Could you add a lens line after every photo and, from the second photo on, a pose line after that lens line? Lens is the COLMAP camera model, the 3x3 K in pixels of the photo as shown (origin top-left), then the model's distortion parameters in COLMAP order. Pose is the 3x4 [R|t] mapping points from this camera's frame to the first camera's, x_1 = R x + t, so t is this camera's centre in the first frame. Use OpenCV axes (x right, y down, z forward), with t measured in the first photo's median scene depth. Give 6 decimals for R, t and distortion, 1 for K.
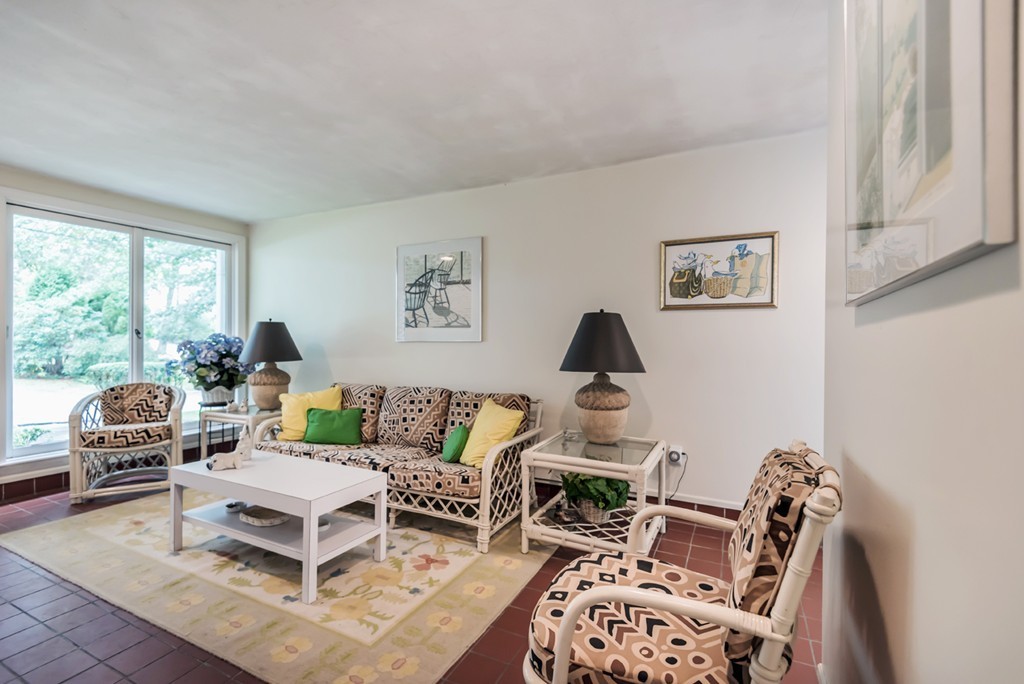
lens RADIAL K [[468.0, 0, 512.6], [0, 468.0, 337.9], [0, 0, 1]] dist [-0.005674, -0.001965]
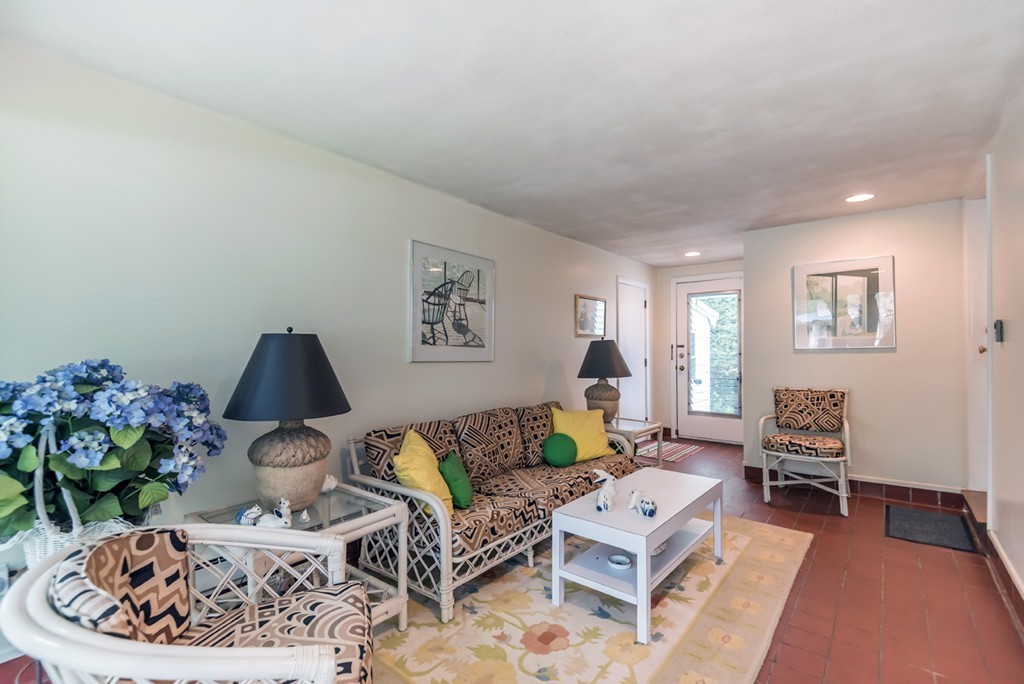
lens RADIAL K [[468.0, 0, 512.5], [0, 468.0, 350.1], [0, 0, 1]] dist [-0.005674, -0.001965]
pose [[0.164180, 0.013498, 0.986338, -1.021362], [0.001121, 0.999903, -0.013871, -0.002282], [-0.986430, 0.003383, 0.164149, 0.741213]]
